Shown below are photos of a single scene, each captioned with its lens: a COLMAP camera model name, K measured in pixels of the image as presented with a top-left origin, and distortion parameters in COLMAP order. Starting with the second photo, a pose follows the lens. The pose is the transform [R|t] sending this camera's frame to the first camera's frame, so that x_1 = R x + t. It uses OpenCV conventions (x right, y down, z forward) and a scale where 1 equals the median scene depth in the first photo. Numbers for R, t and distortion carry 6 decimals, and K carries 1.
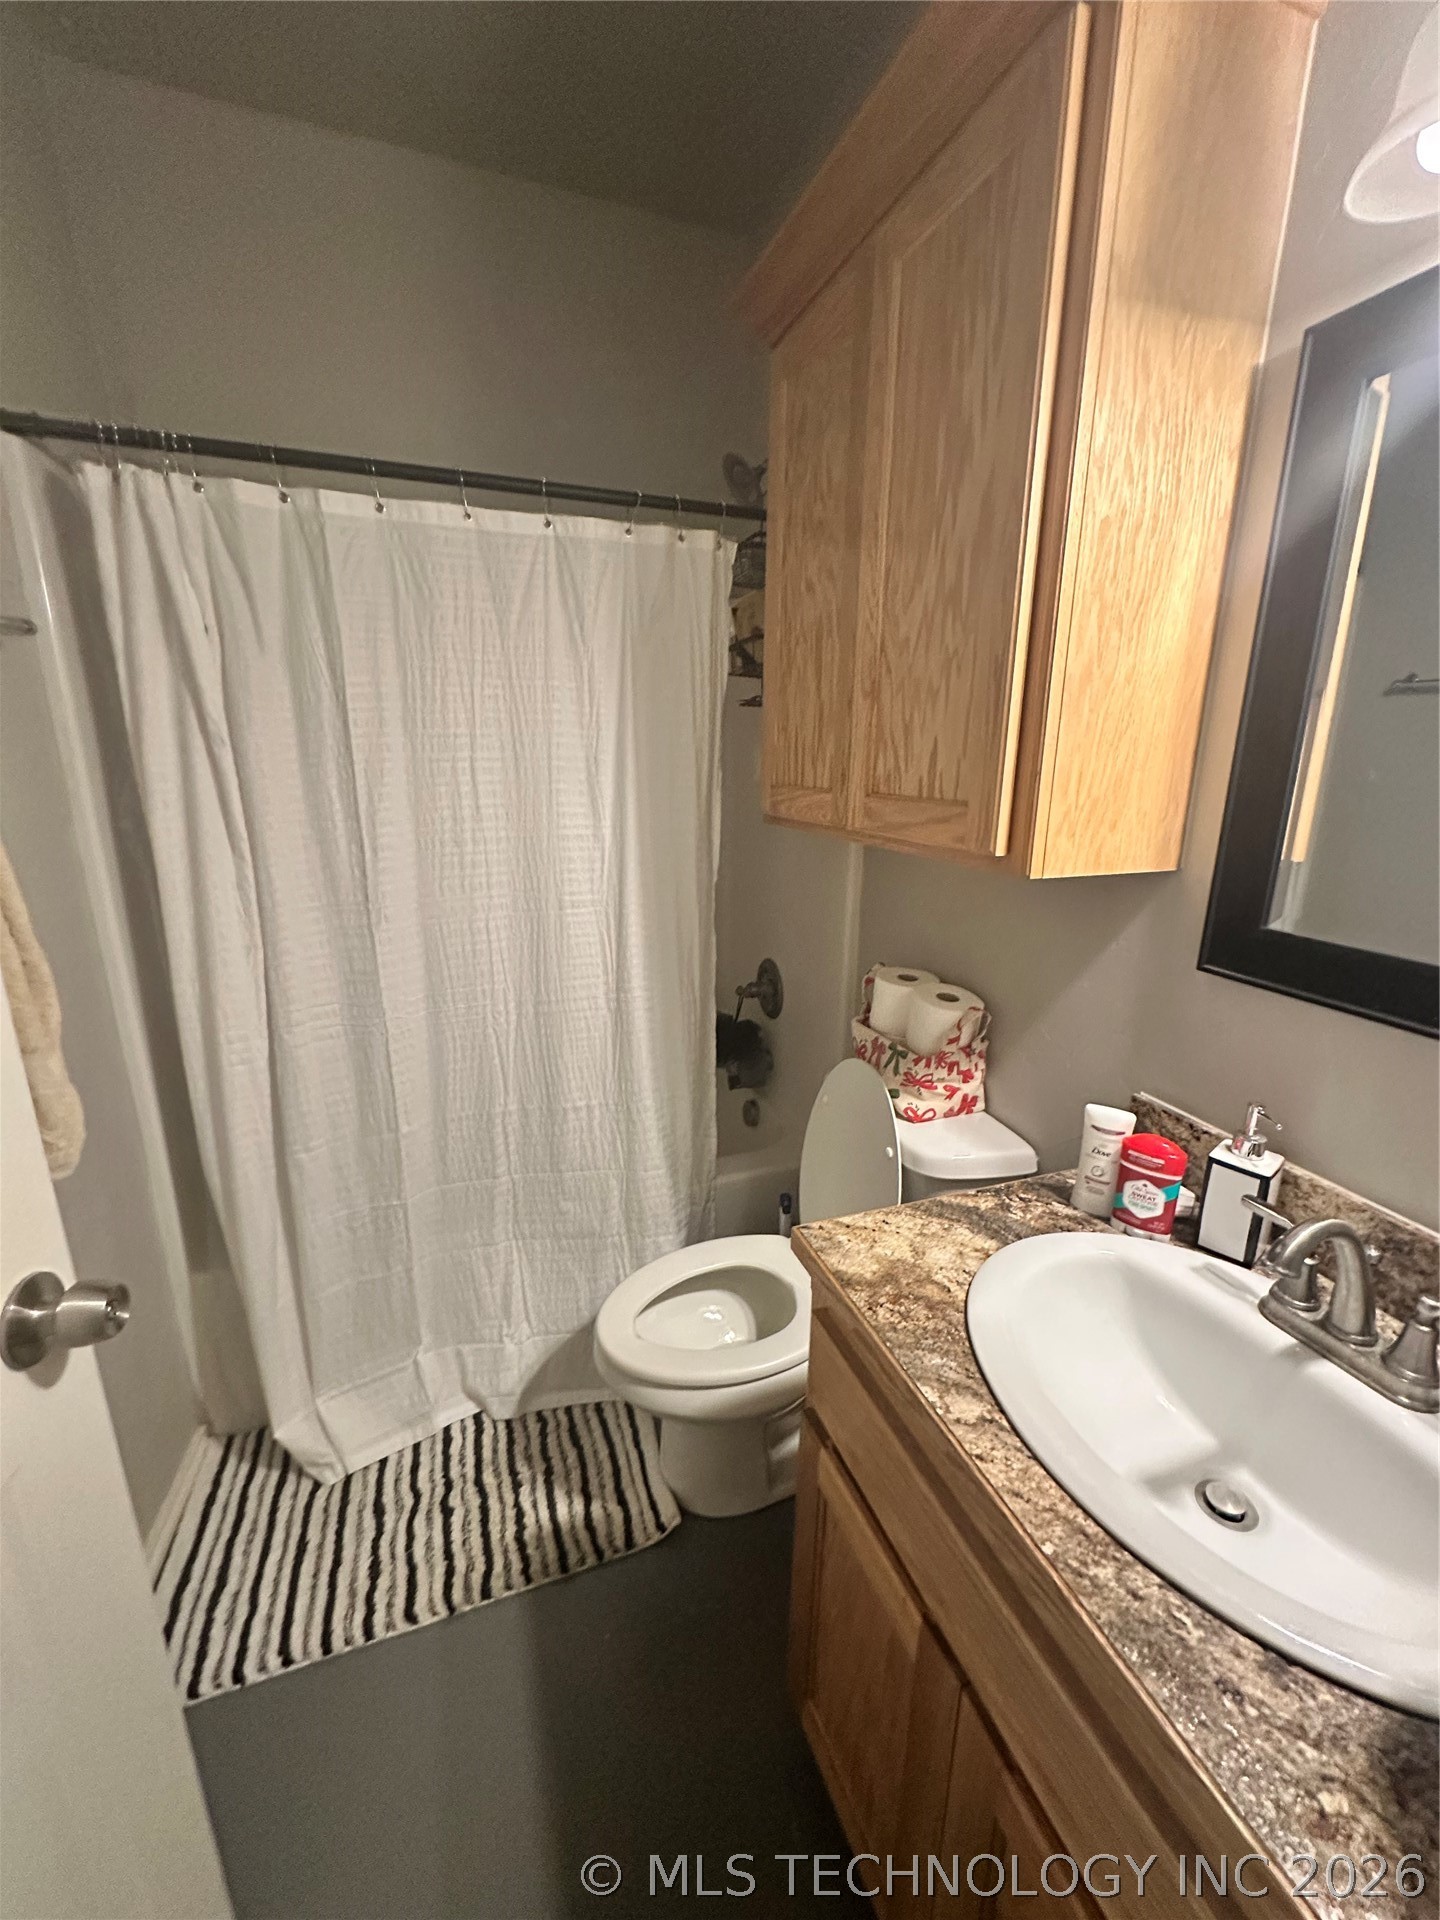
lens RADIAL K [[770.6, 0, 725.2], [0, 770.6, 951.5], [0, 0, 1]] dist [-0.003444, -0.000053]
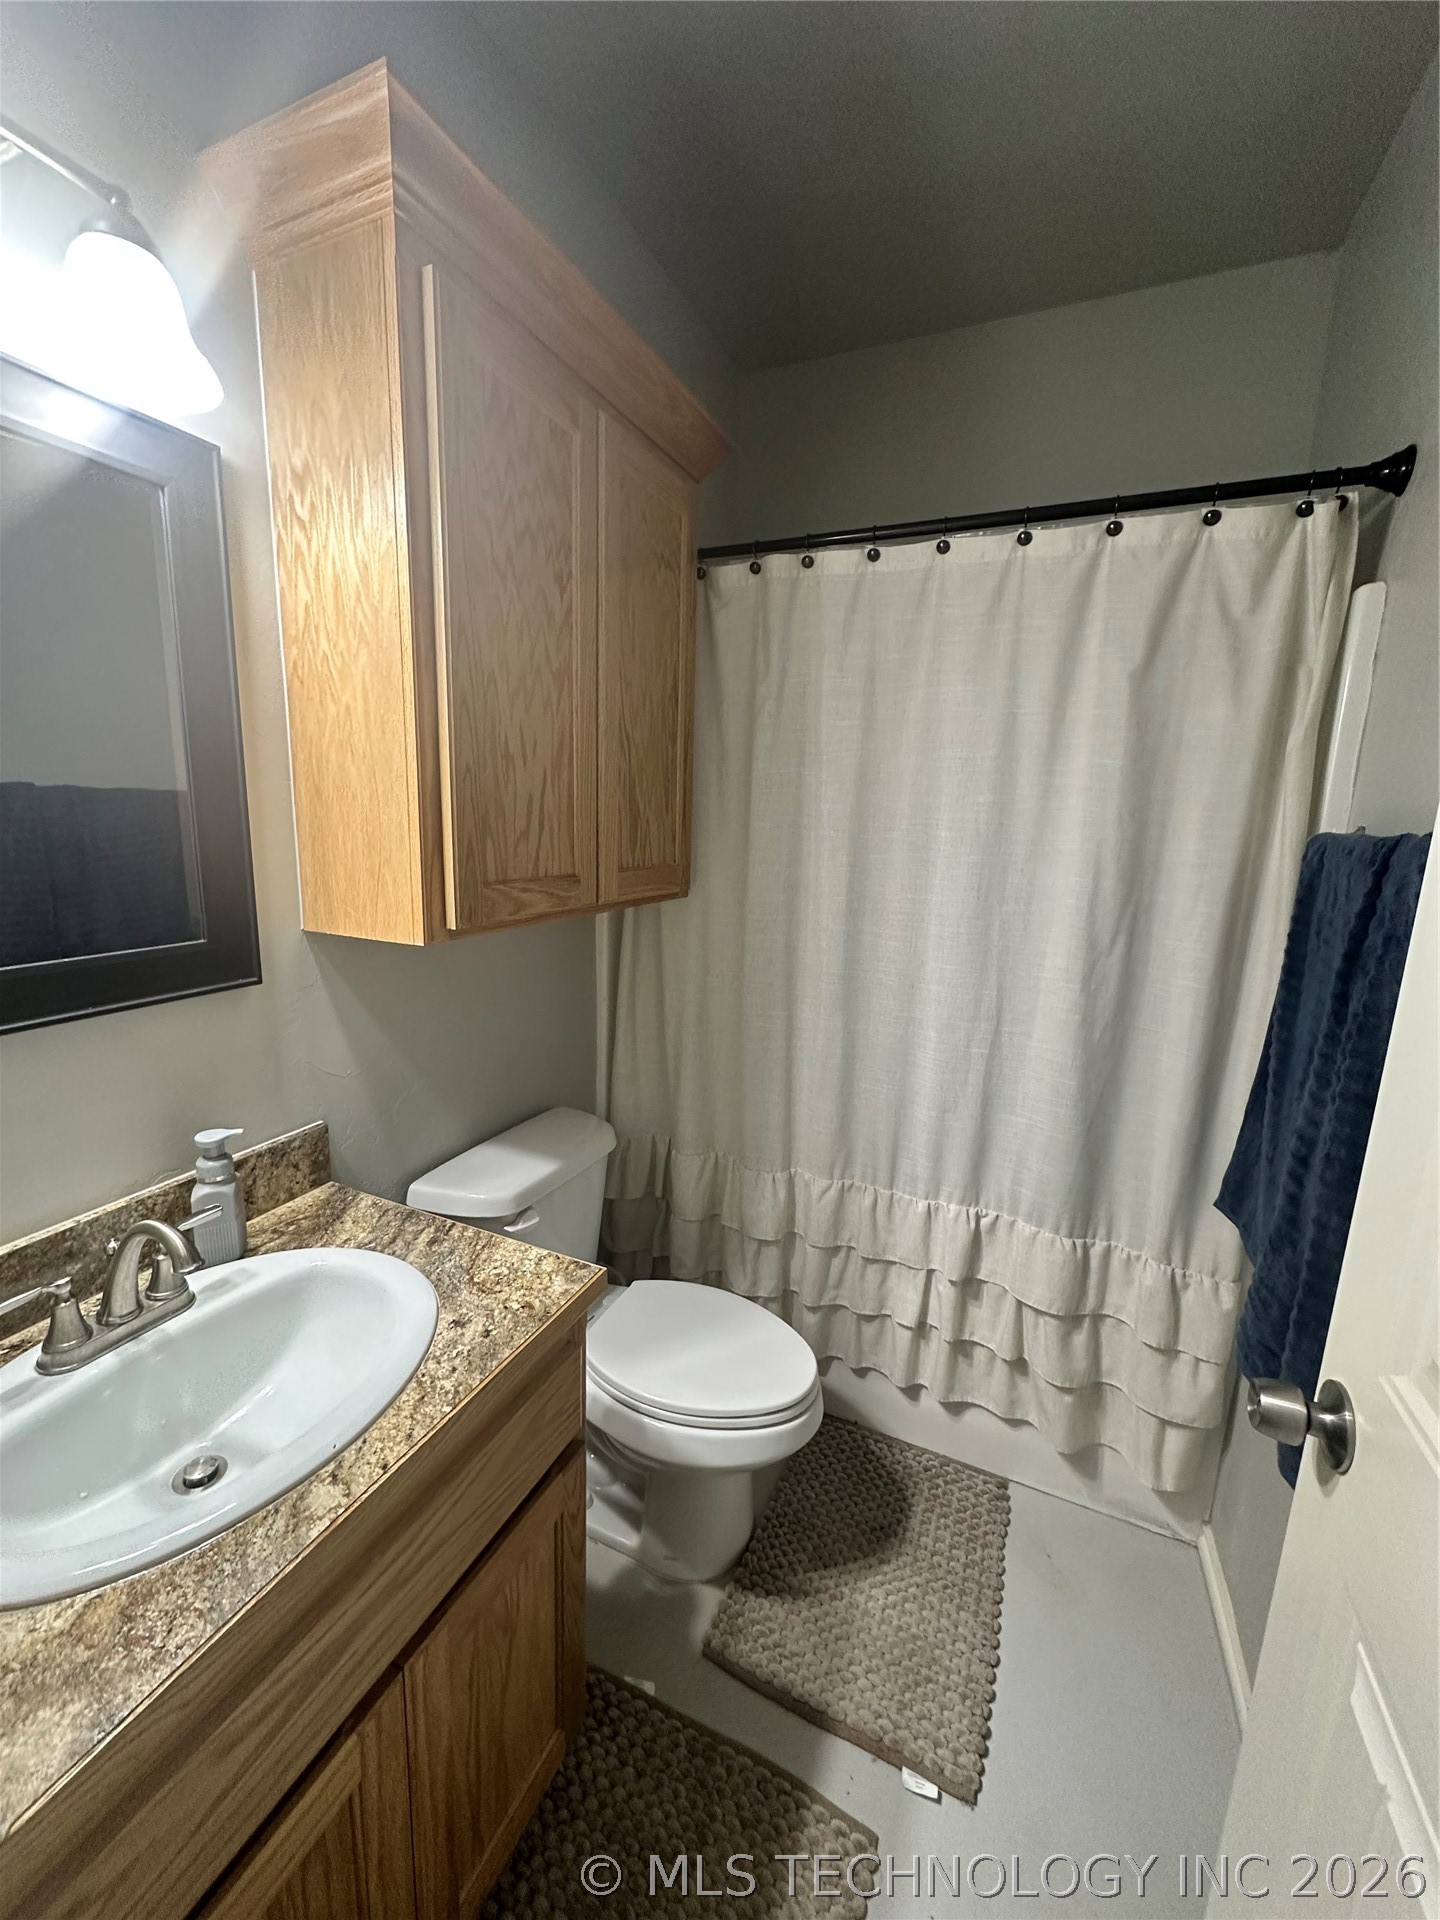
lens RADIAL K [[770.6, 0, 717.7], [0, 770.6, 966.4], [0, 0, 1]] dist [-0.003444, -0.000053]
pose [[-0.722269, -0.148624, 0.675455, -0.616007], [0.145932, 0.921899, 0.358896, -0.309409], [-0.676041, 0.357790, -0.644170, 1.067933]]
